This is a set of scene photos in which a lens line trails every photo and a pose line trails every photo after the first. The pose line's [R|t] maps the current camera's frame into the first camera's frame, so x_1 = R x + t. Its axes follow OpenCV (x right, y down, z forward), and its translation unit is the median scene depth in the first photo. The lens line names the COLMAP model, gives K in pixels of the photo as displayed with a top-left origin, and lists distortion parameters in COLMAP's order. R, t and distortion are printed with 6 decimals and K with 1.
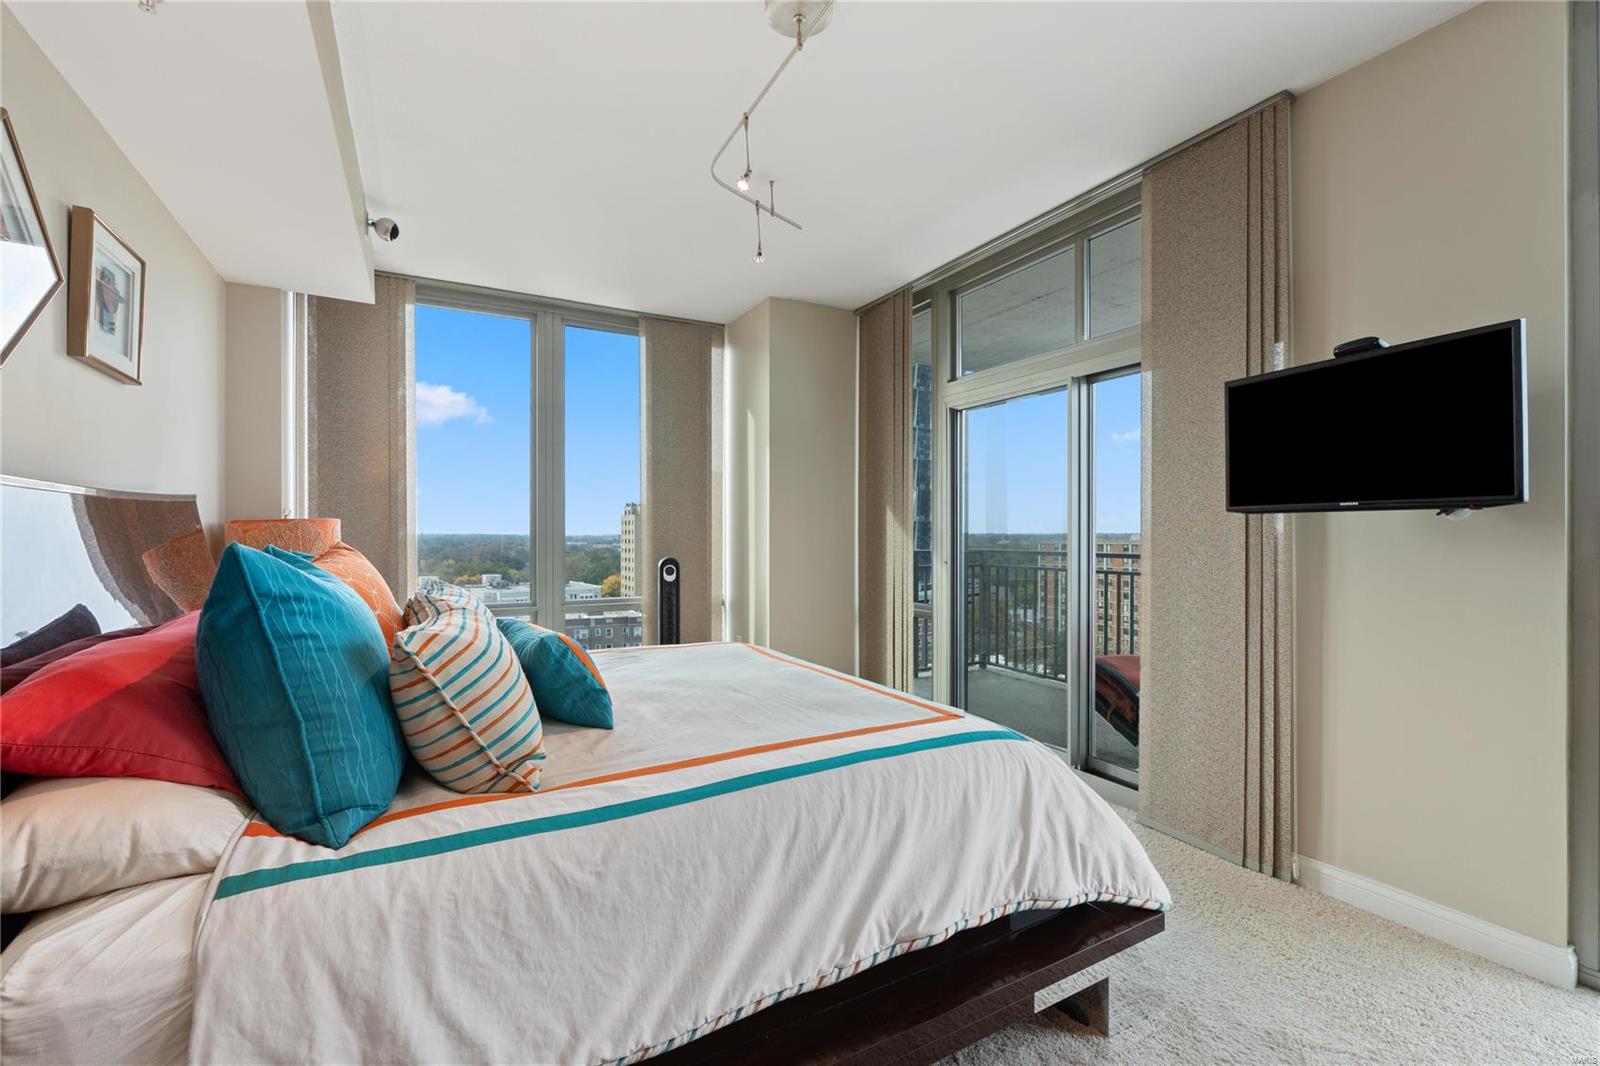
lens RADIAL K [[672.9, 0, 795.3], [0, 672.9, 539.8], [0, 0, 1]] dist [-0.003574, -0.001967]
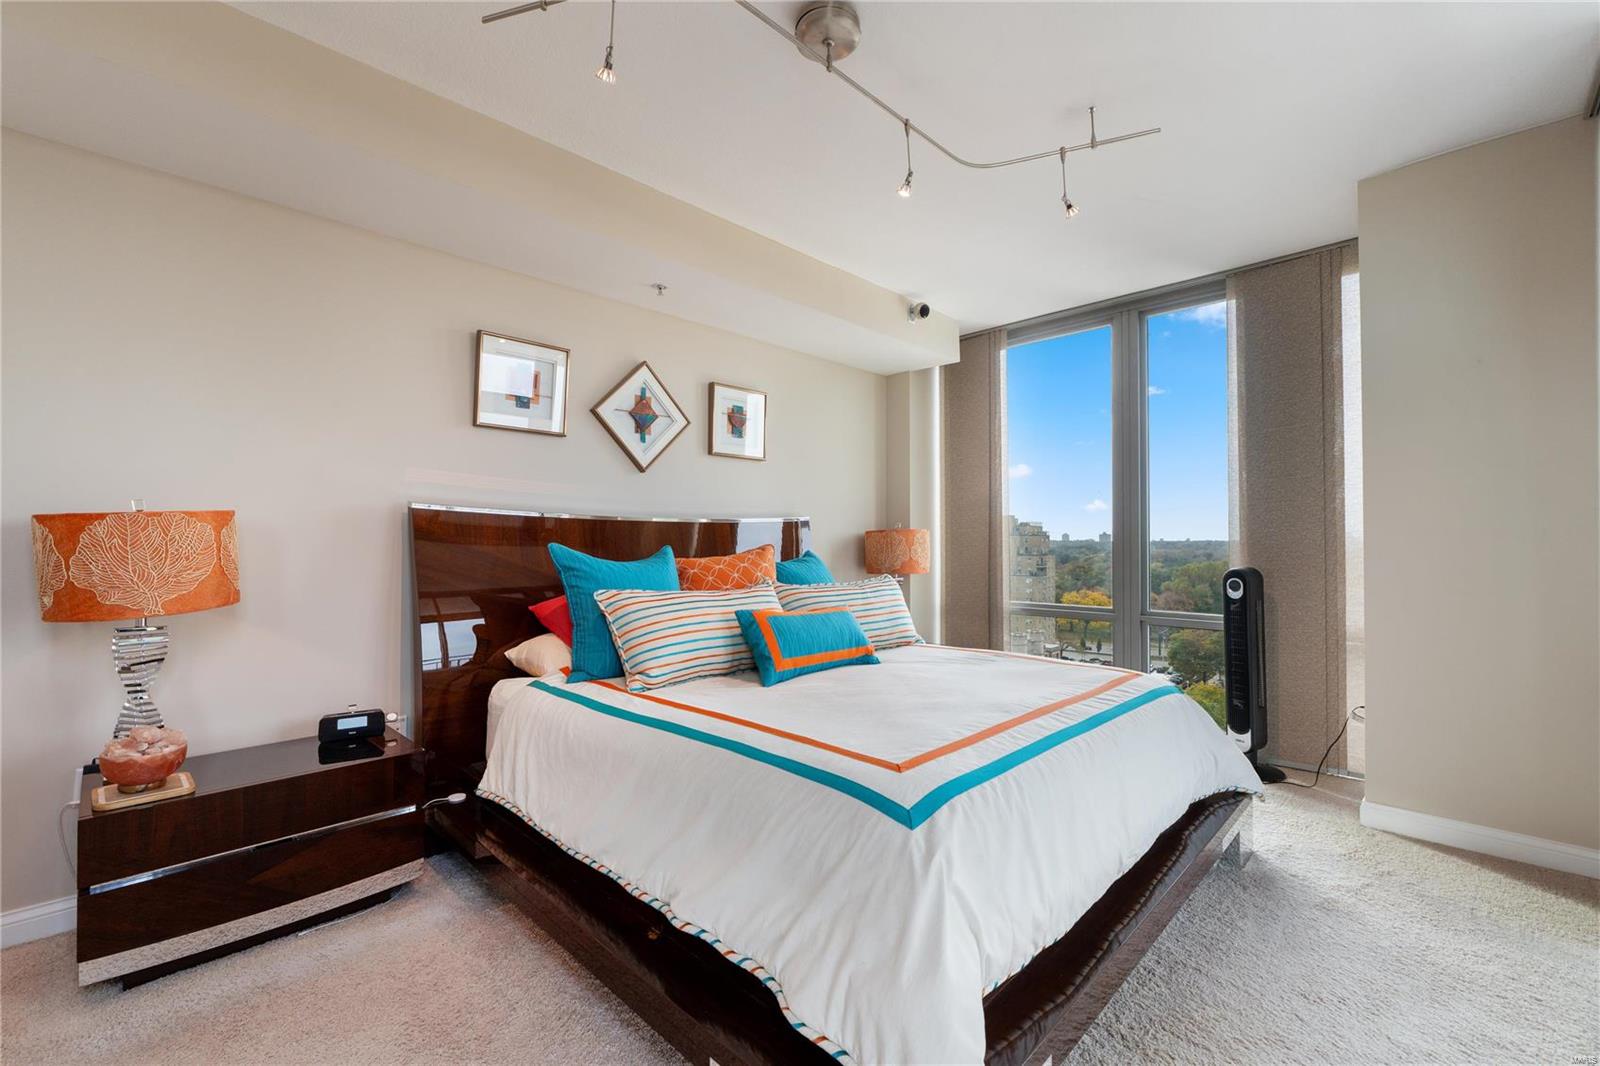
lens RADIAL K [[672.9, 0, 816.1], [0, 672.9, 533.8], [0, 0, 1]] dist [-0.003574, -0.001967]
pose [[0.297528, -0.010737, -0.954653, 1.549643], [-0.007033, 0.999885, -0.013438, -0.002870], [0.954687, 0.010712, 0.297419, 1.069883]]
